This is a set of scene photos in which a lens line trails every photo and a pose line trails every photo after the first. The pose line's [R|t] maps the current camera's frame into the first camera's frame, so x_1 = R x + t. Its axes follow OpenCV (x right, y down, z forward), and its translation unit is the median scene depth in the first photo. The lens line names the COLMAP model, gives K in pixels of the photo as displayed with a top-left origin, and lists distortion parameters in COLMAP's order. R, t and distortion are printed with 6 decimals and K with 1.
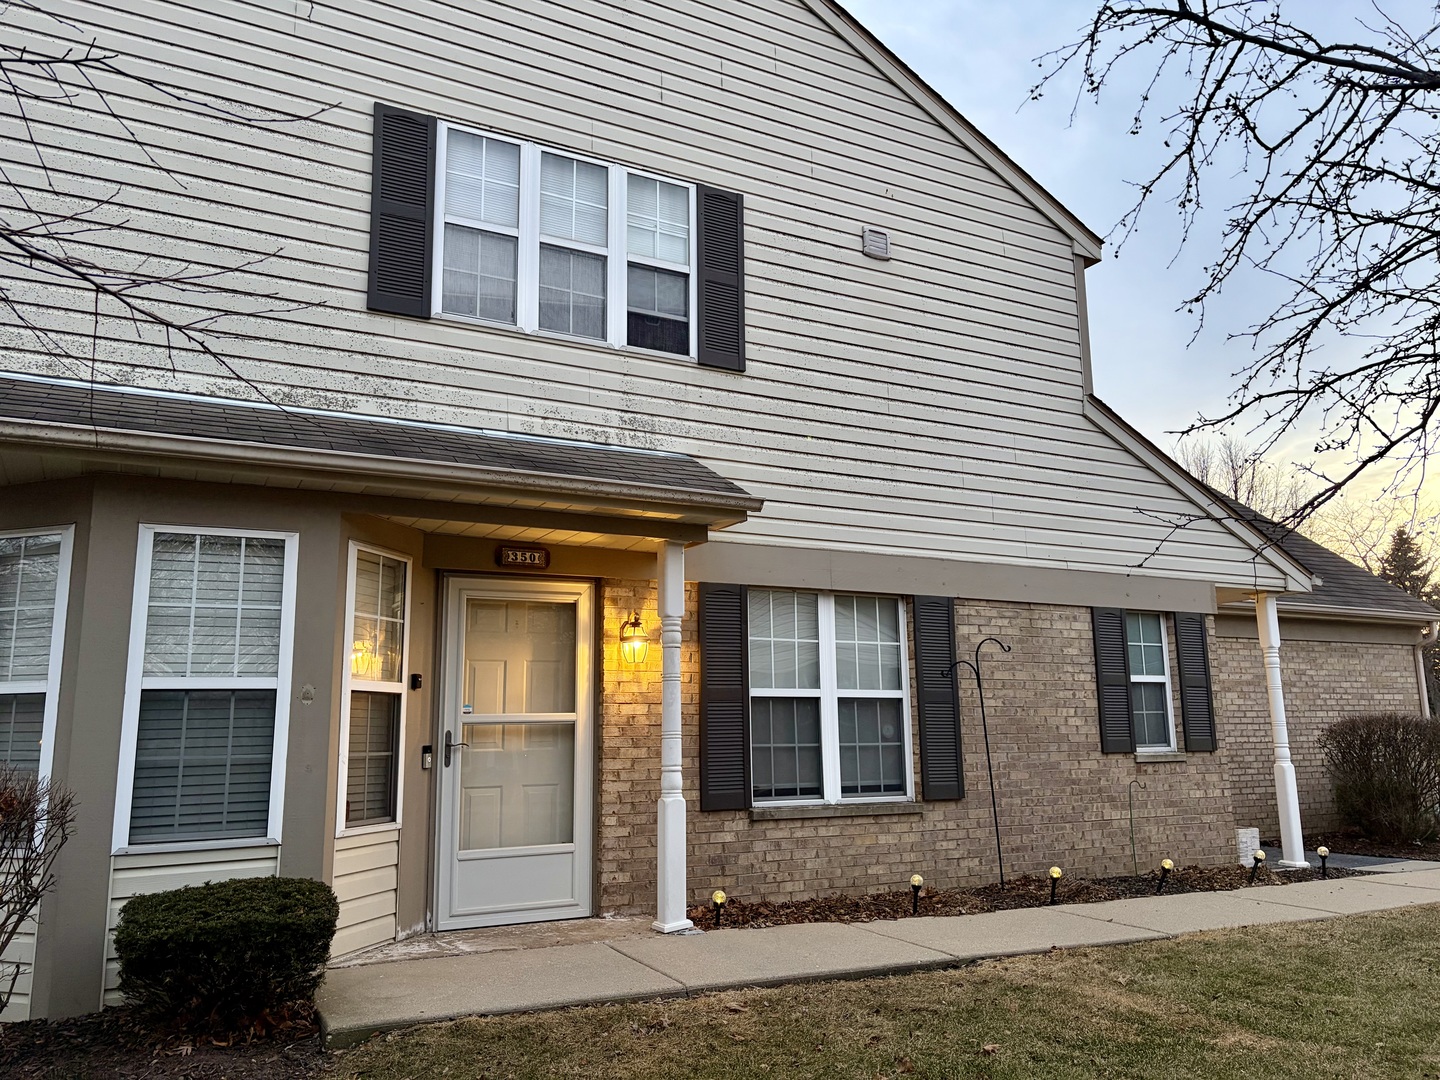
lens RADIAL K [[1083.3, 0, 719.6], [0, 1083.3, 532.3], [0, 0, 1]] dist [0.000578, 0.009969]
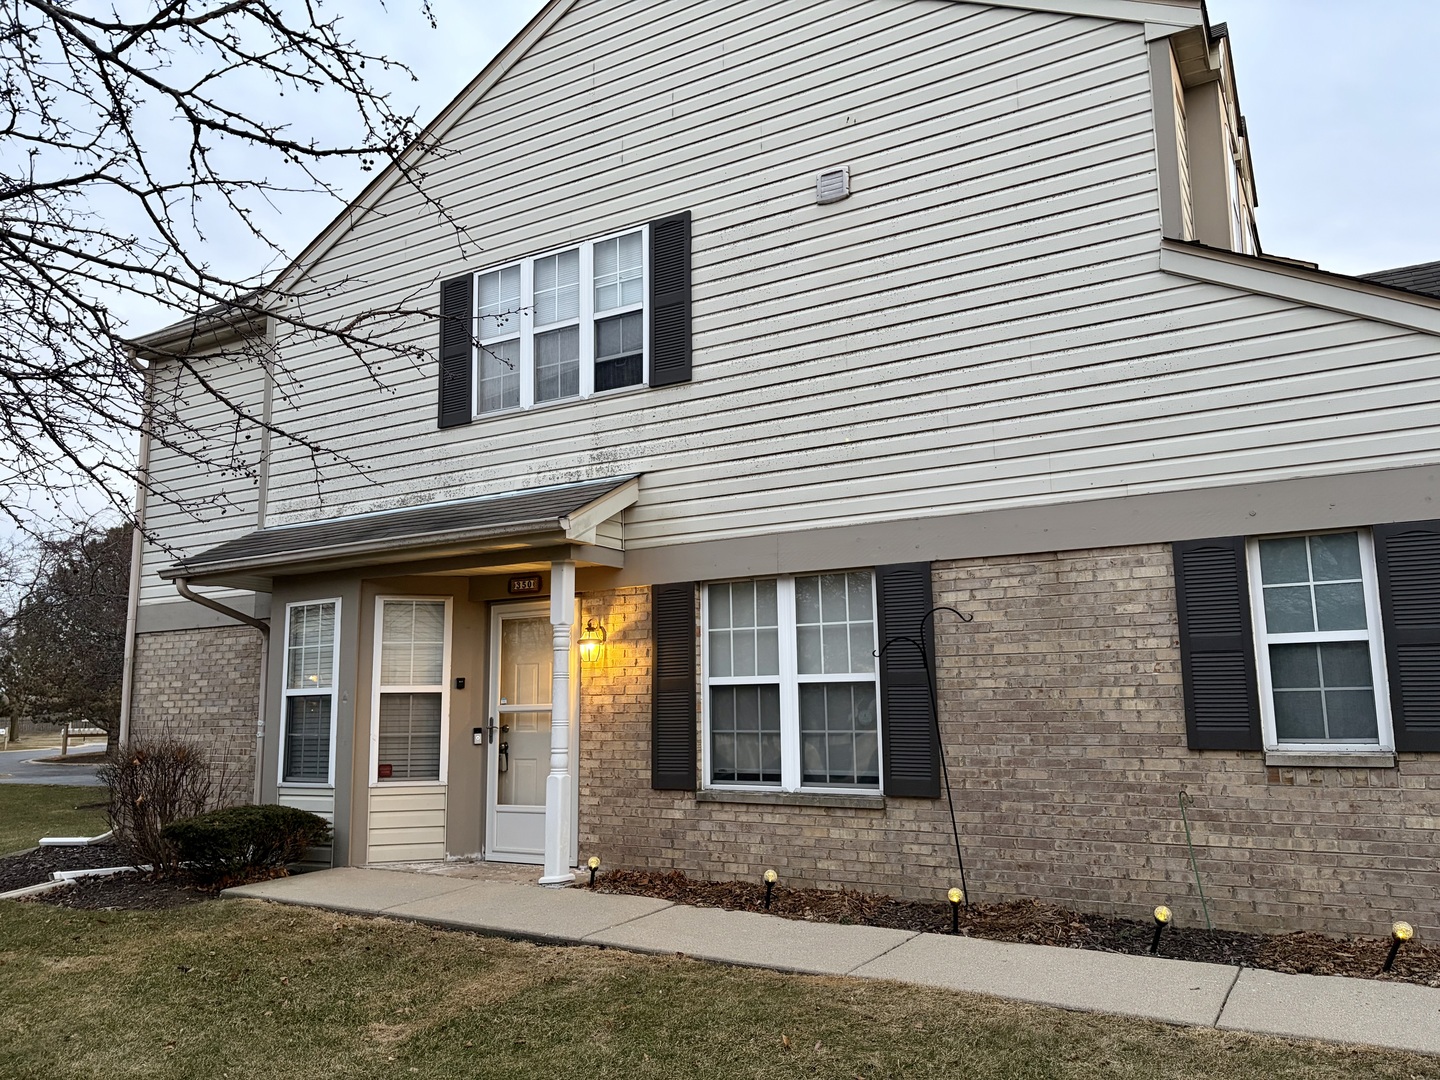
lens RADIAL K [[1083.3, 0, 718.3], [0, 1083.3, 547.4], [0, 0, 1]] dist [0.000578, 0.009969]
pose [[0.521550, -0.127366, -0.843661, 0.907463], [0.159175, 0.985961, -0.050447, 0.070705], [0.838242, -0.107979, 0.534501, 0.438999]]
